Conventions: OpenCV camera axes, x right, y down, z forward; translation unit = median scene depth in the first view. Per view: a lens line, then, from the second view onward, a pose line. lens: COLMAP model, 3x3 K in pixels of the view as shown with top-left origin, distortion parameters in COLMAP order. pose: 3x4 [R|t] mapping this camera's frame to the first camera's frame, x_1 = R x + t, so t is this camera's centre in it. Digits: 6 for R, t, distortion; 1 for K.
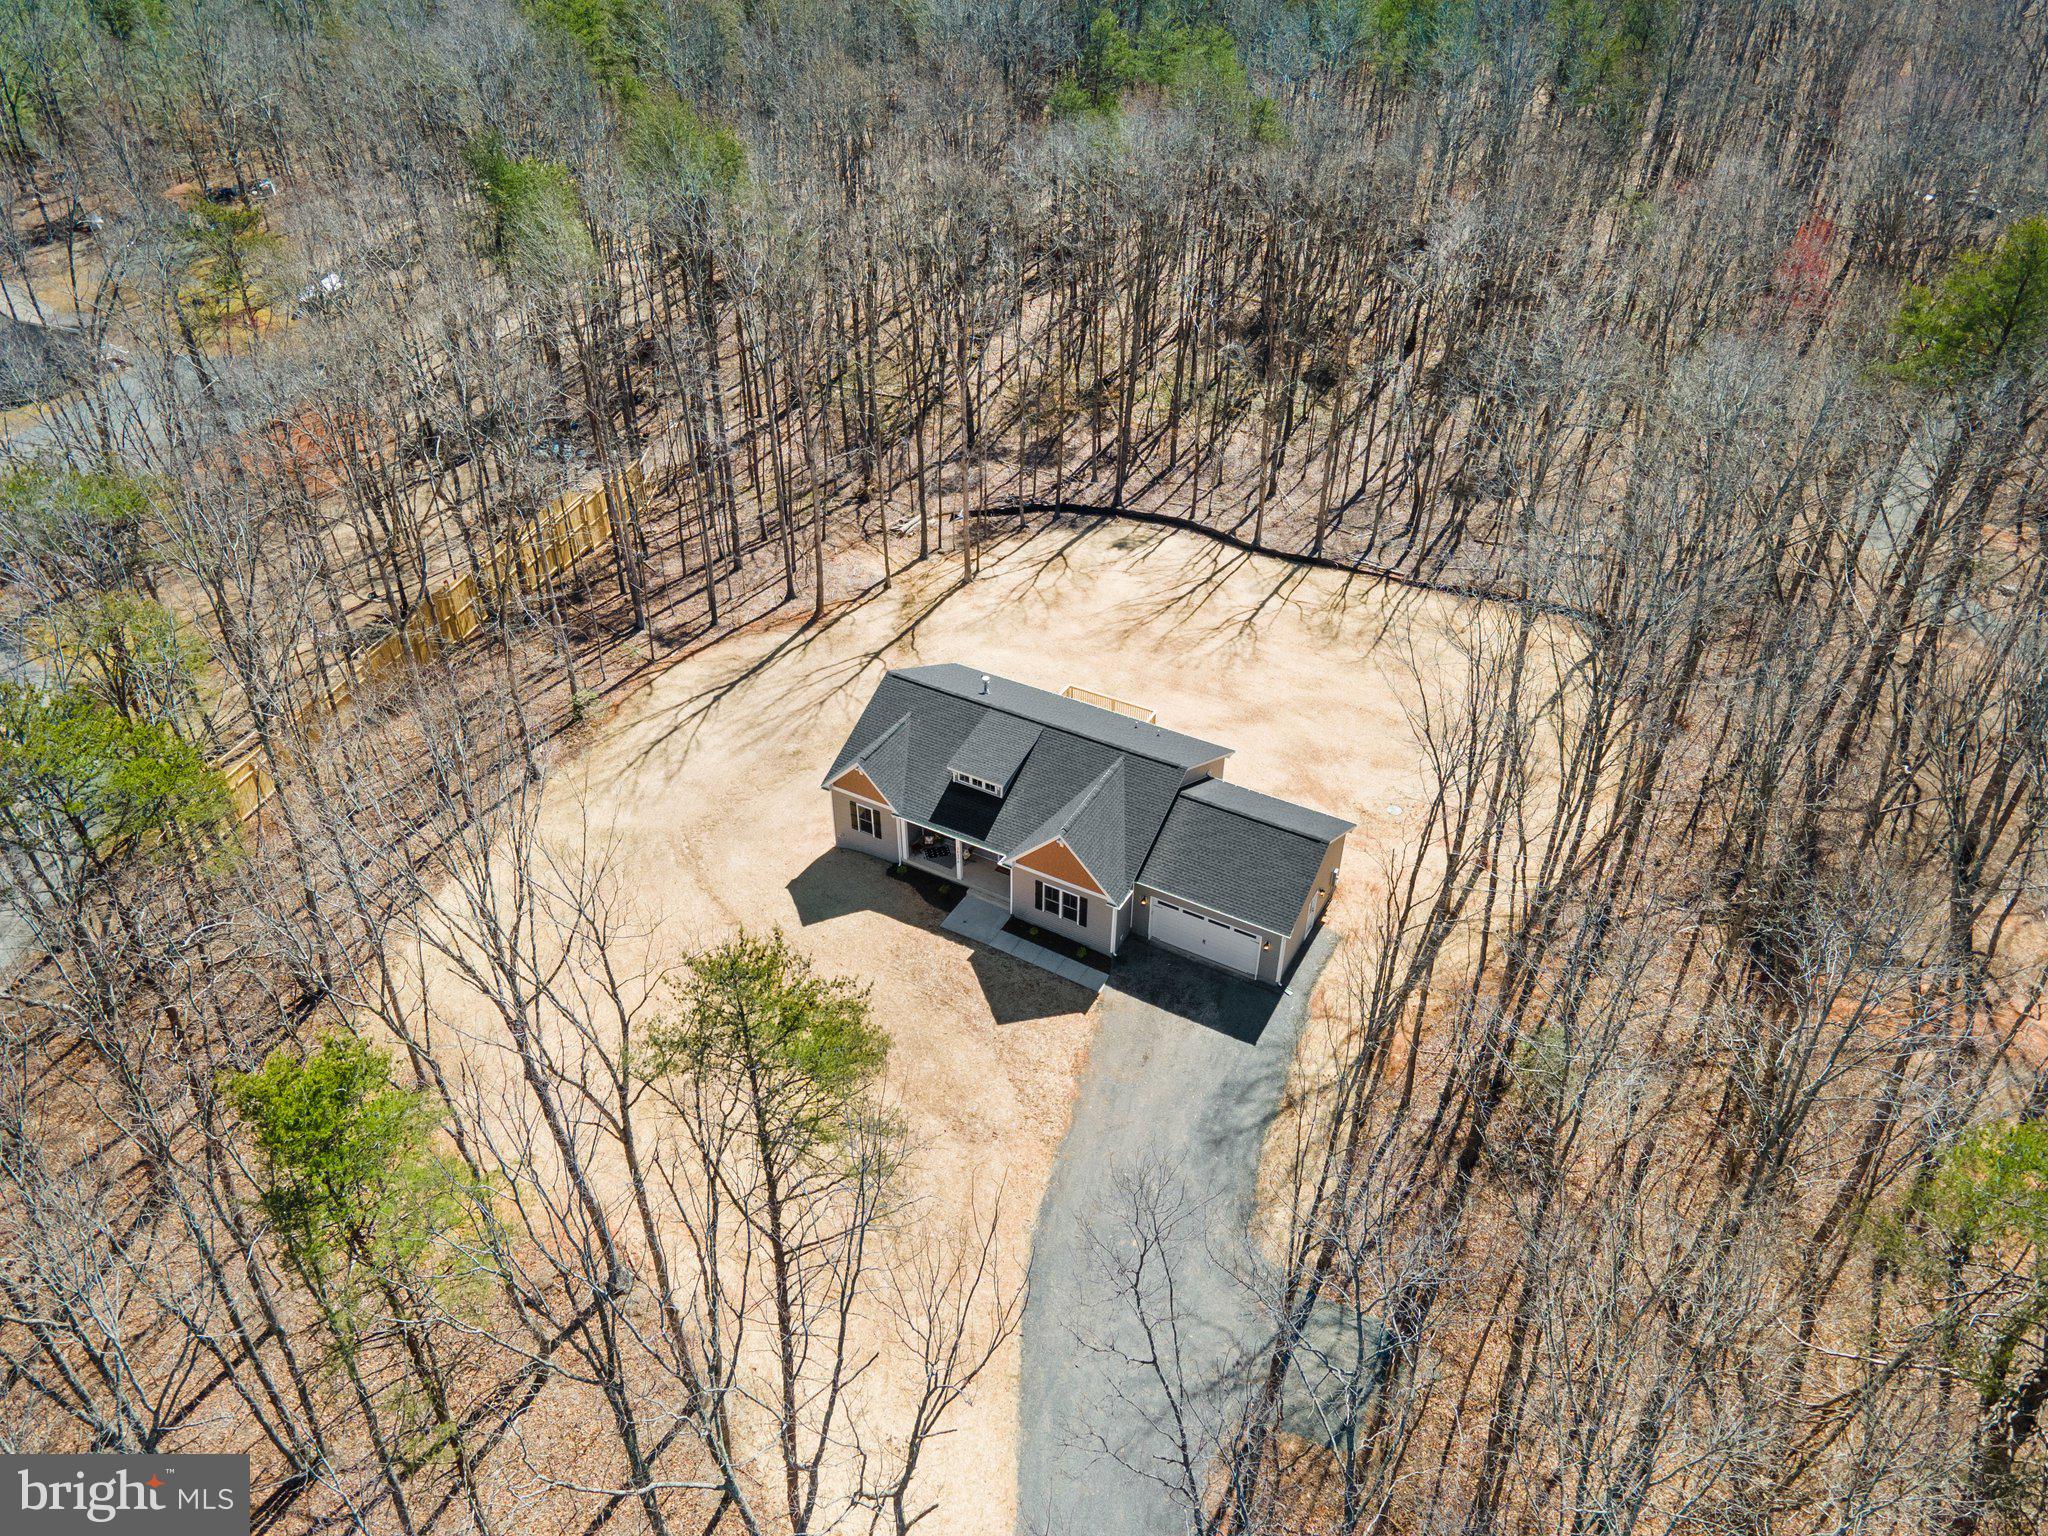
lens RADIAL K [[1395.2, 0, 1056.4], [0, 1395.2, 766.0], [0, 0, 1]] dist [0.031668, 0.001277]
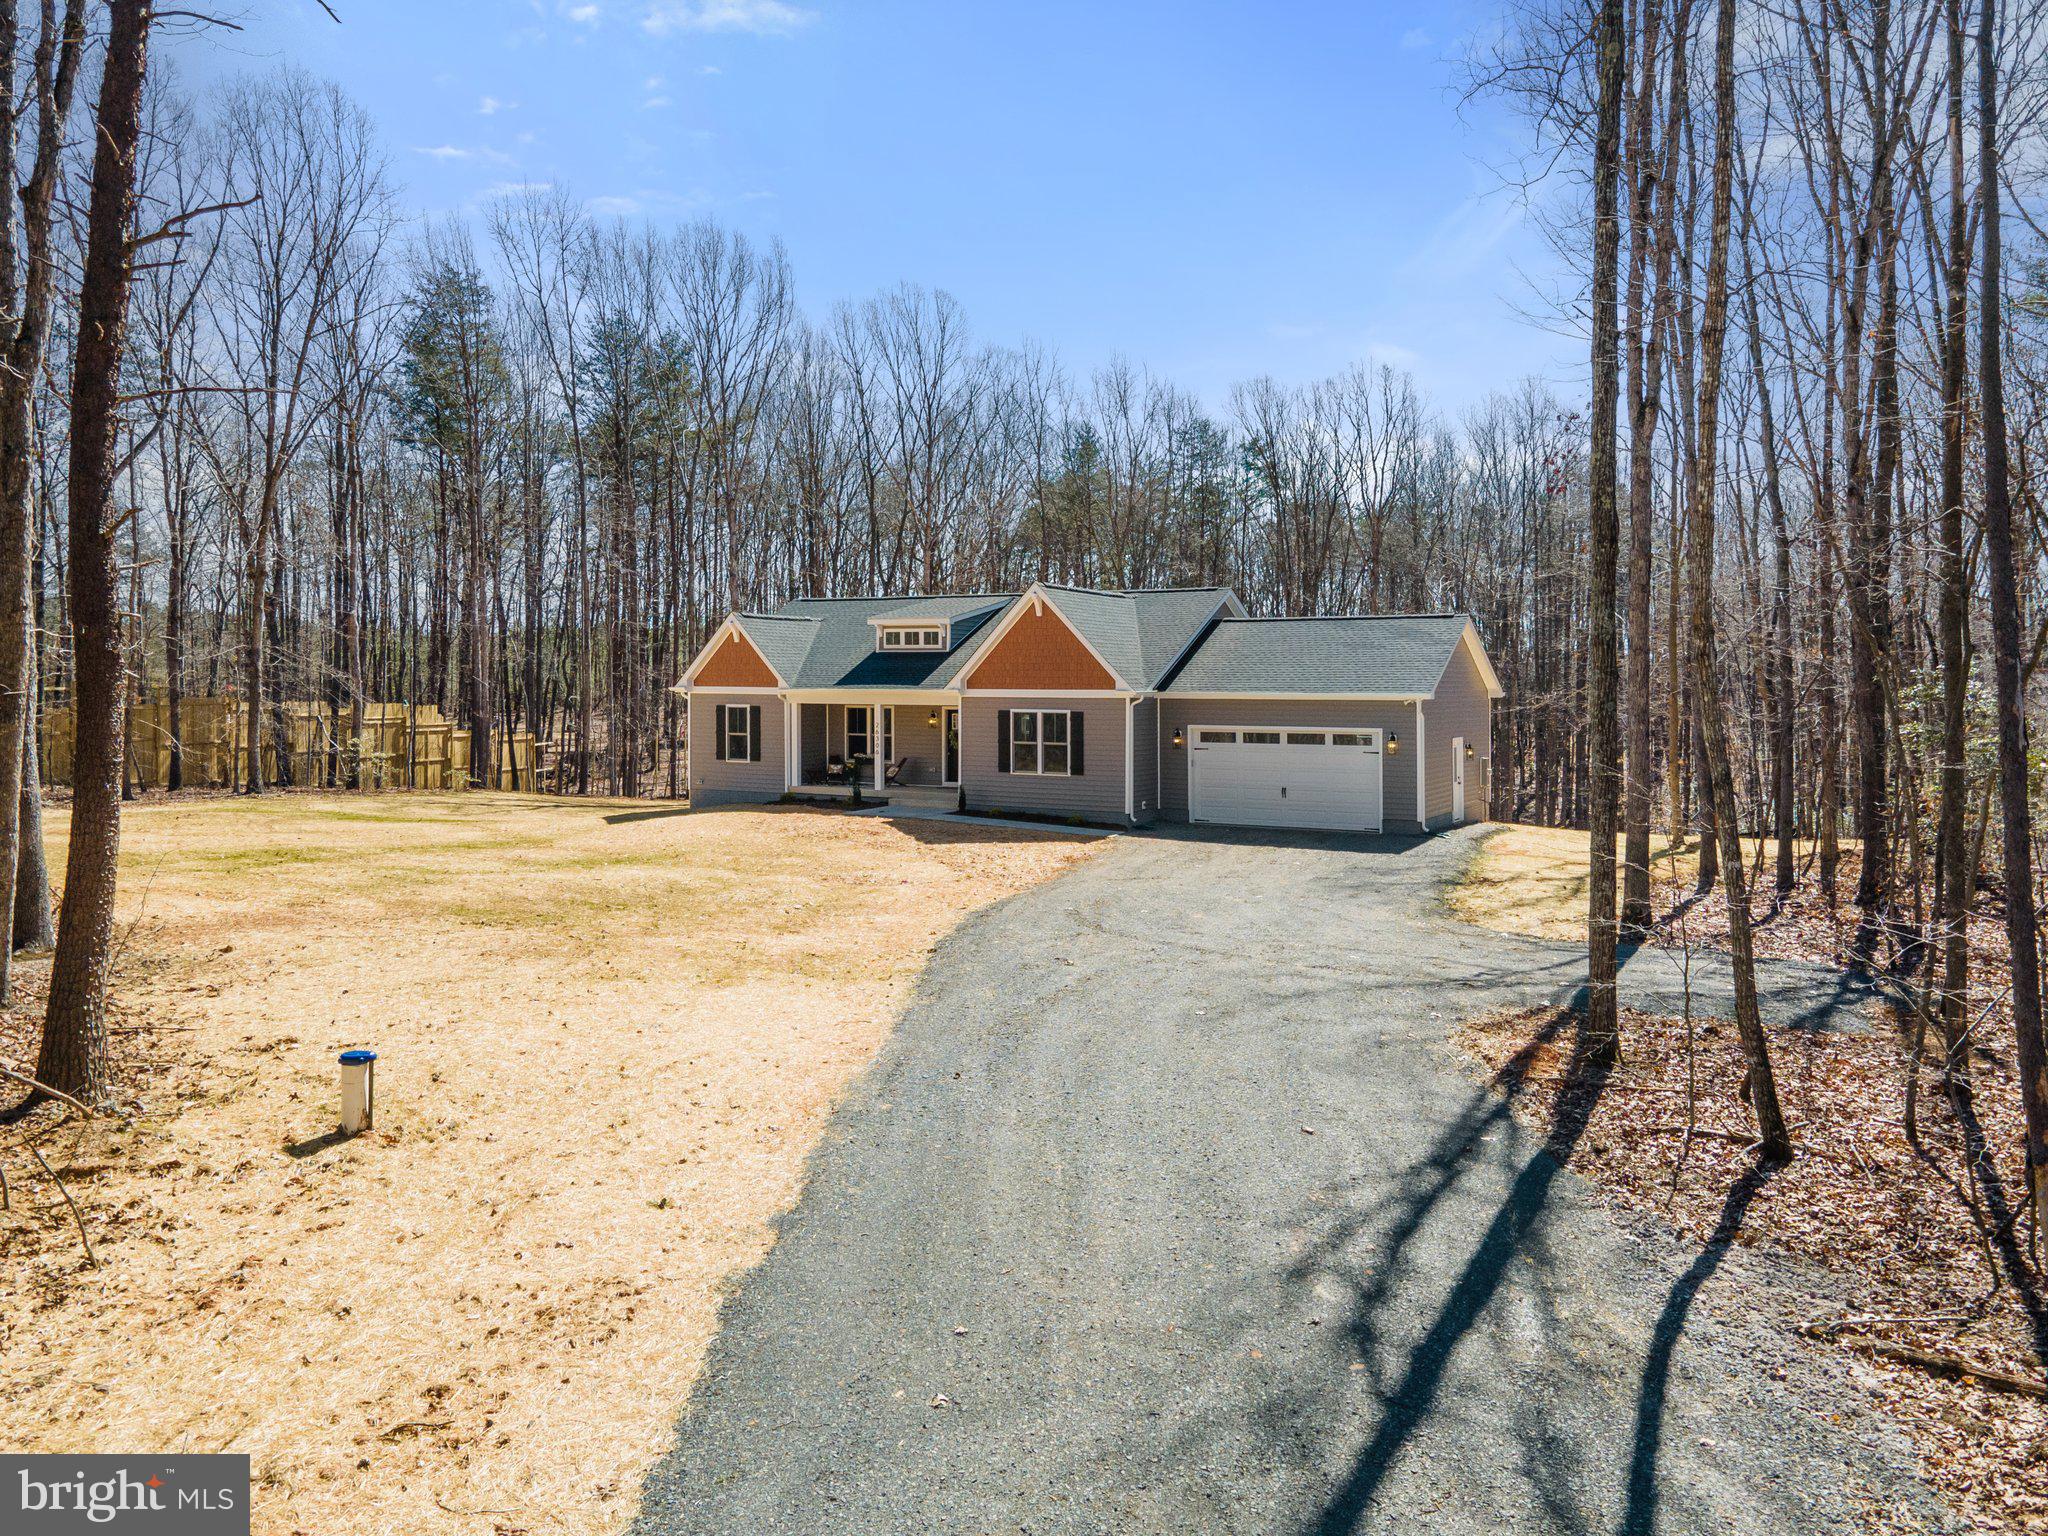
lens RADIAL K [[1485.1, 0, 1024.0], [0, 1485.1, 768.0], [0, 0, 1]] dist [0.022381, 0.035794]
pose [[0.999770, -0.014274, -0.016010, 0.005900], [0.003066, 0.833830, -0.552012, 0.433275], [0.021229, 0.551836, 0.833682, 0.442547]]
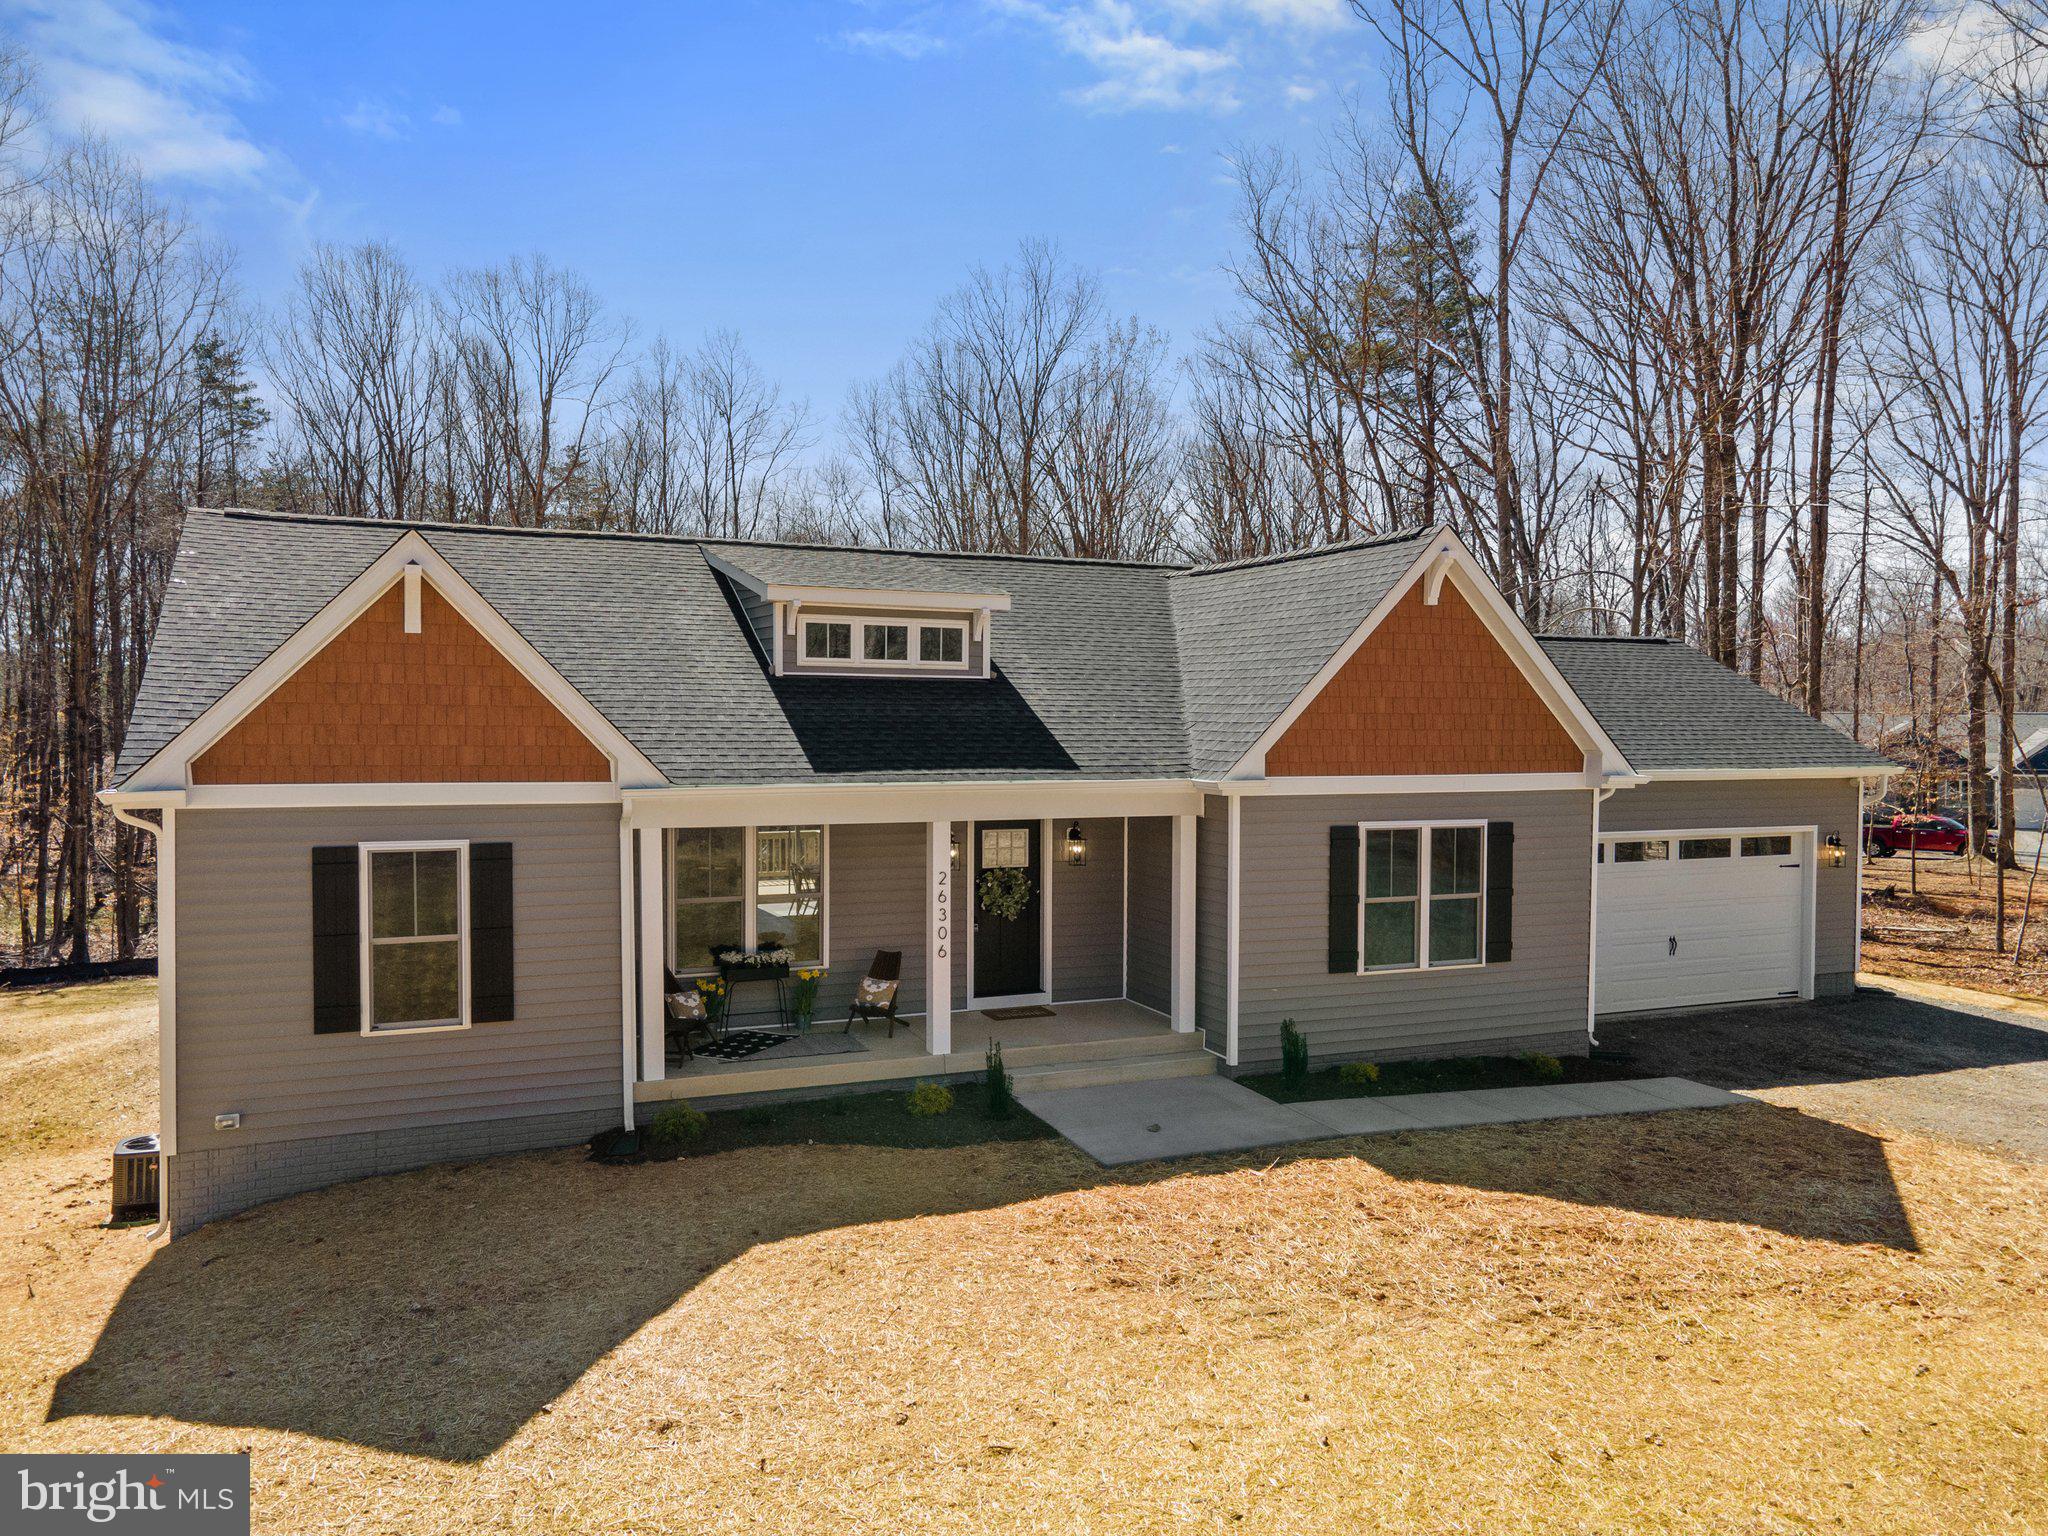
lens RADIAL K [[1509.3, 0, 1030.4], [0, 1509.3, 755.0], [0, 0, 1]] dist [0.033564, 0.004689]
pose [[0.621712, -0.037134, 0.782365, -0.247876], [0.473176, 0.813802, -0.337387, 0.129624], [-0.624162, 0.579954, 0.523522, 0.827745]]
